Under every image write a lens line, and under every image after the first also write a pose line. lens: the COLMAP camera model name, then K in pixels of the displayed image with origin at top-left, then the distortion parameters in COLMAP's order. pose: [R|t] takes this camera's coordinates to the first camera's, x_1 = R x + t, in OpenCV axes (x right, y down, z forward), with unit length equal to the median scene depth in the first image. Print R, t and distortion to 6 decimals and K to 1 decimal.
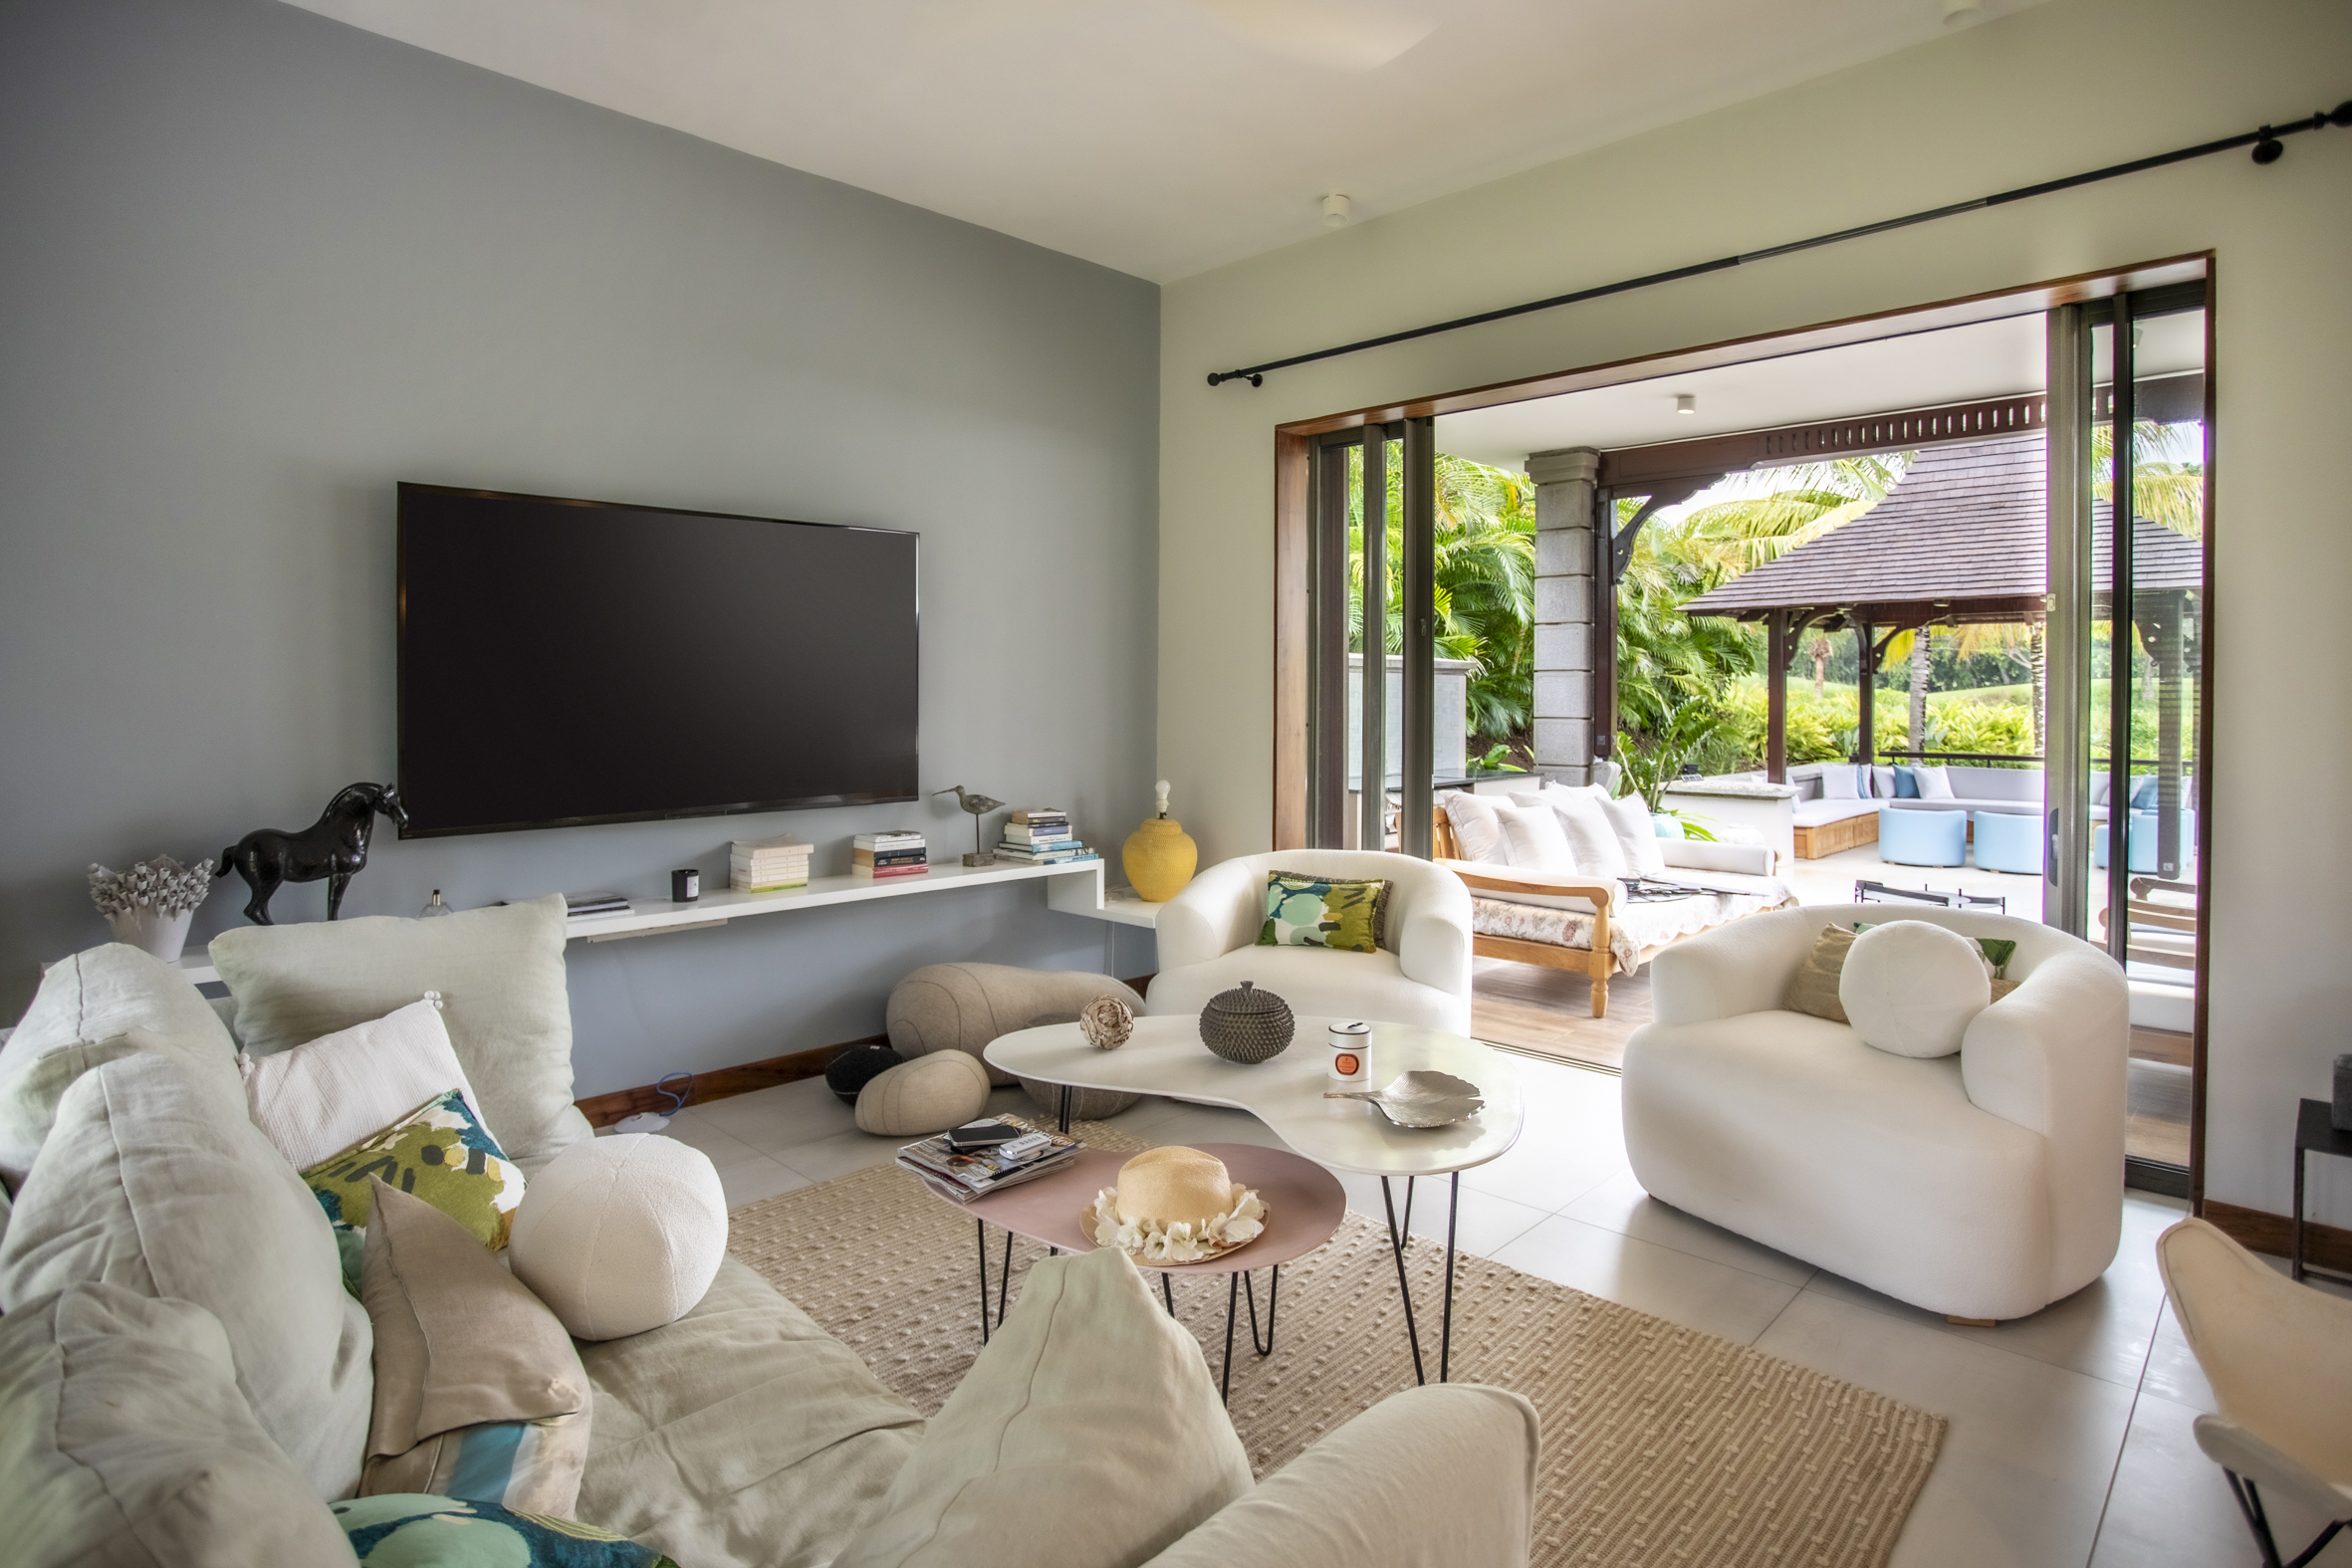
lens RADIAL K [[1234.8, 0, 1175.8], [0, 1234.8, 694.4], [0, 0, 1]] dist [-0.025396, 0.017848]
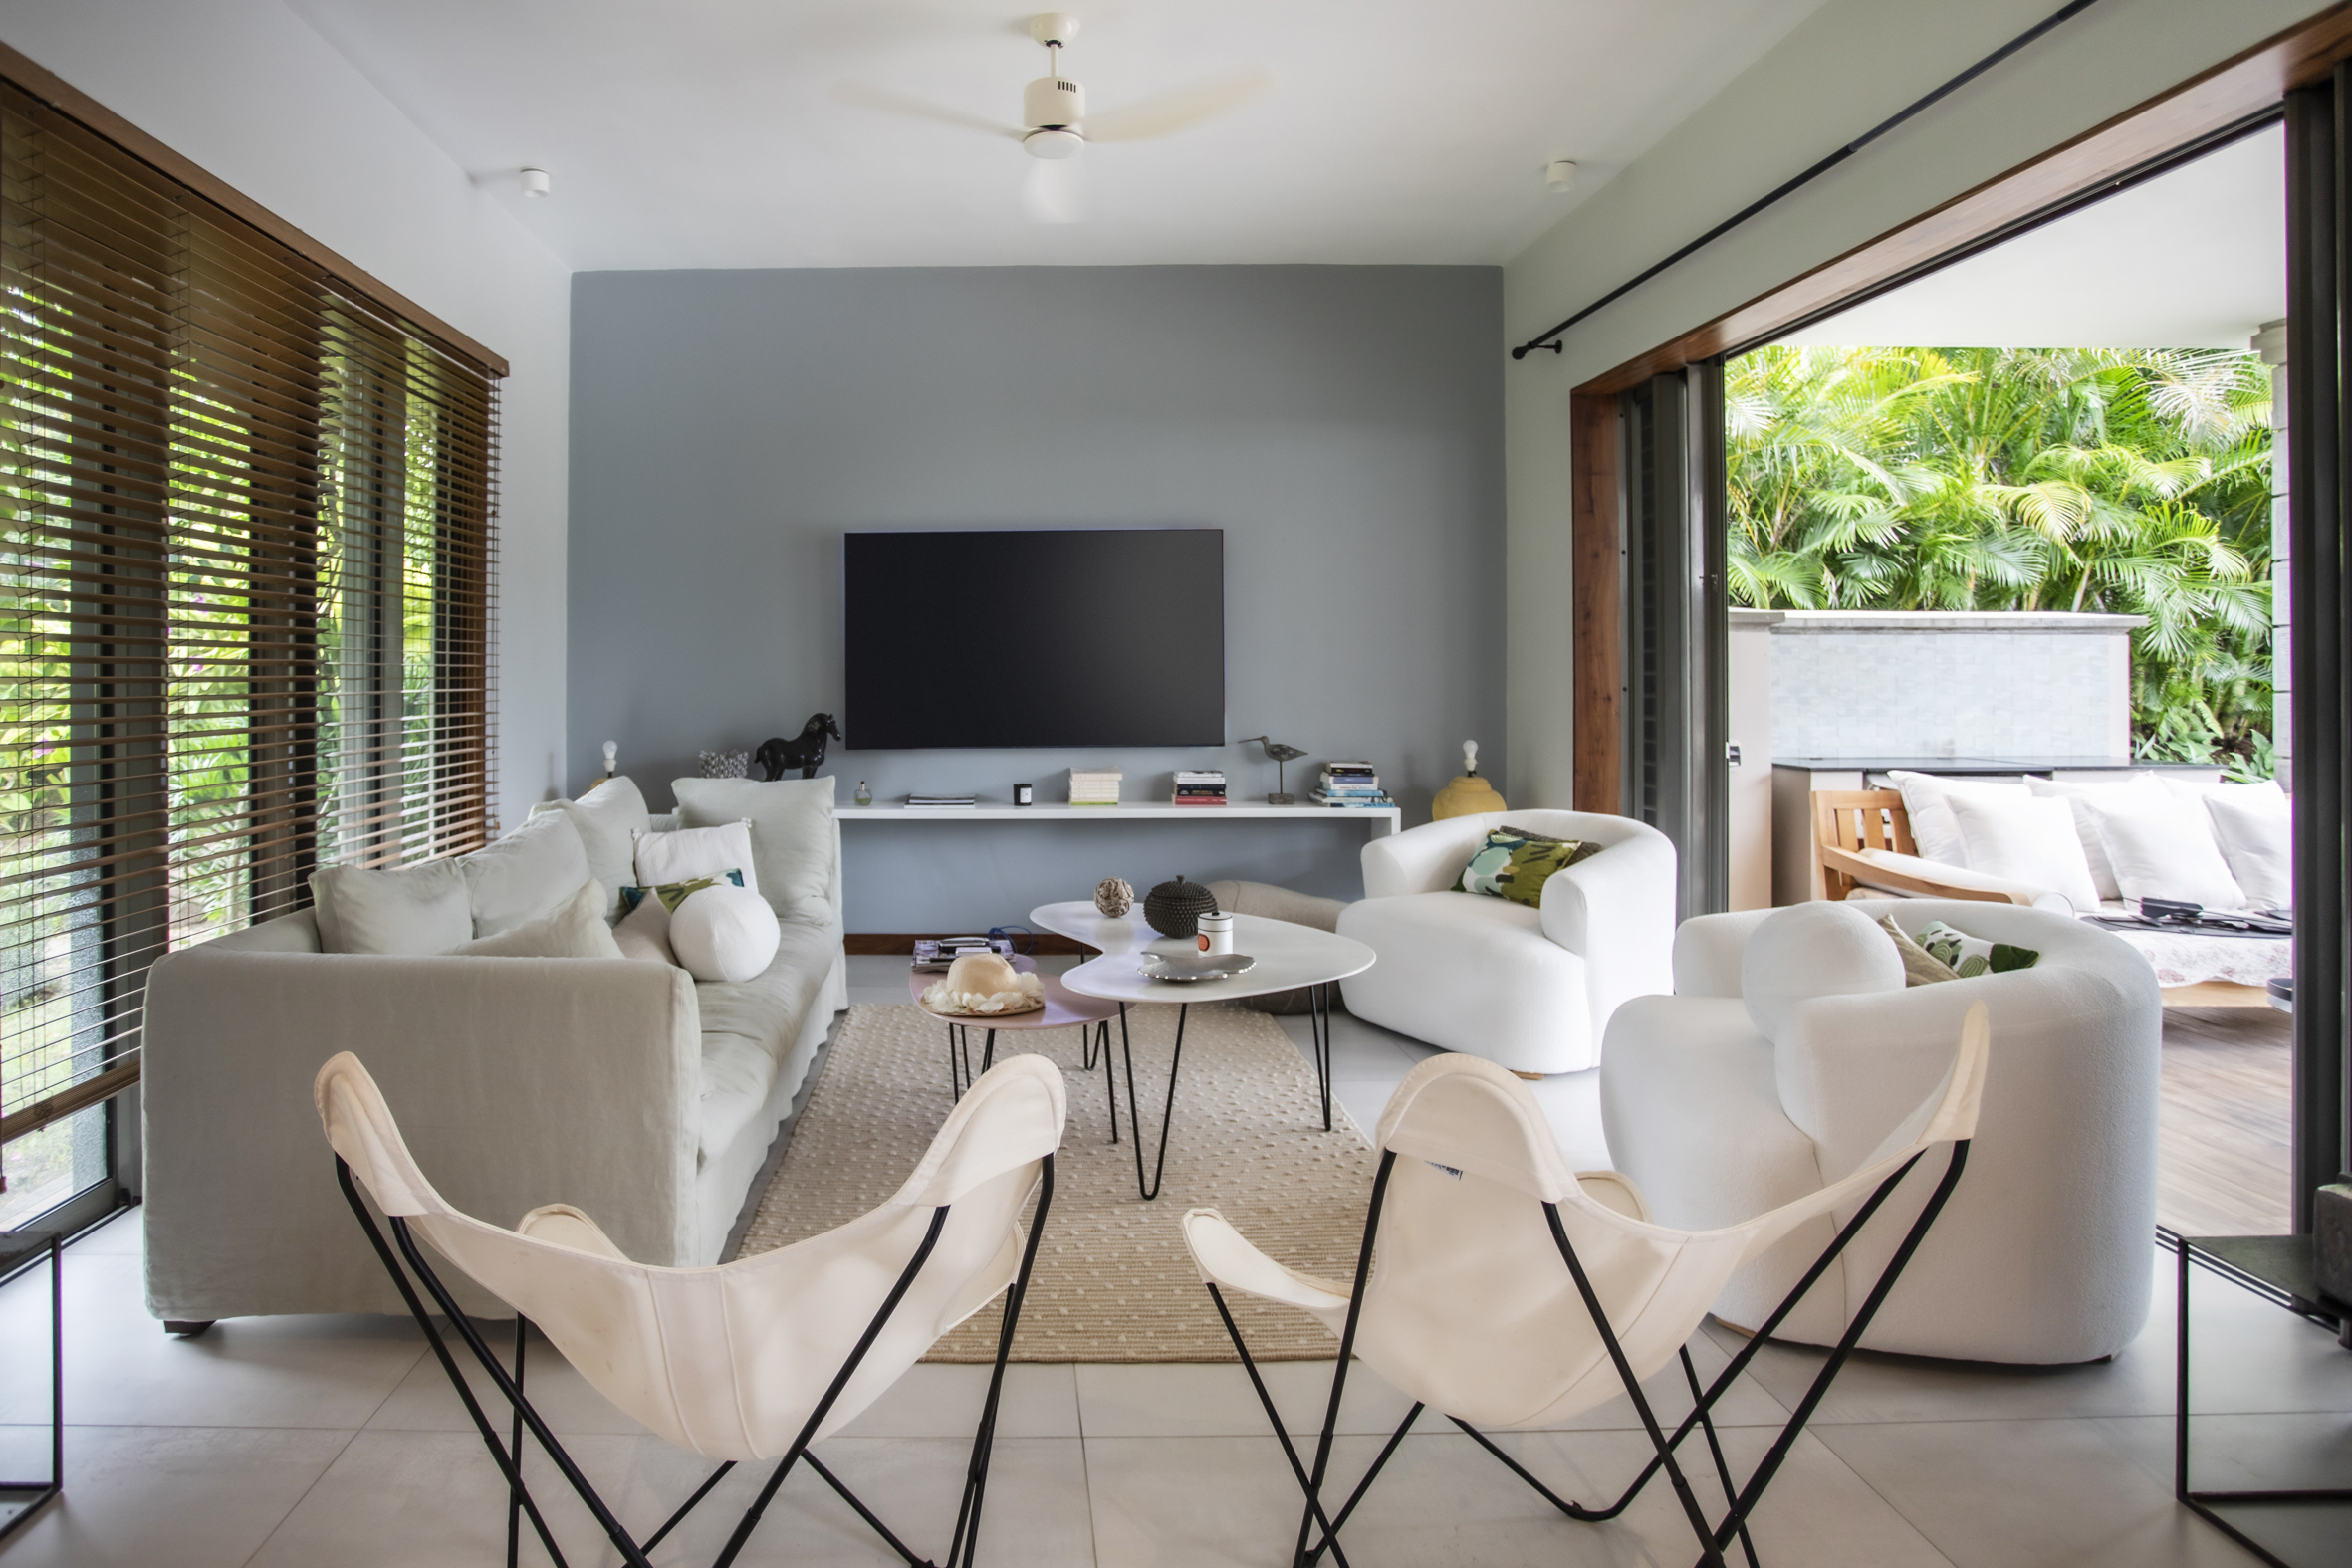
lens RADIAL K [[1283.5, 0, 1101.1], [0, 1283.5, 659.1], [0, 0, 1]] dist [-0.002865, -0.000105]
pose [[0.727501, -0.011063, -0.686018, 0.571417], [0.003897, 0.999920, -0.011992, 0.013452], [0.686096, 0.006051, 0.727486, -0.021007]]
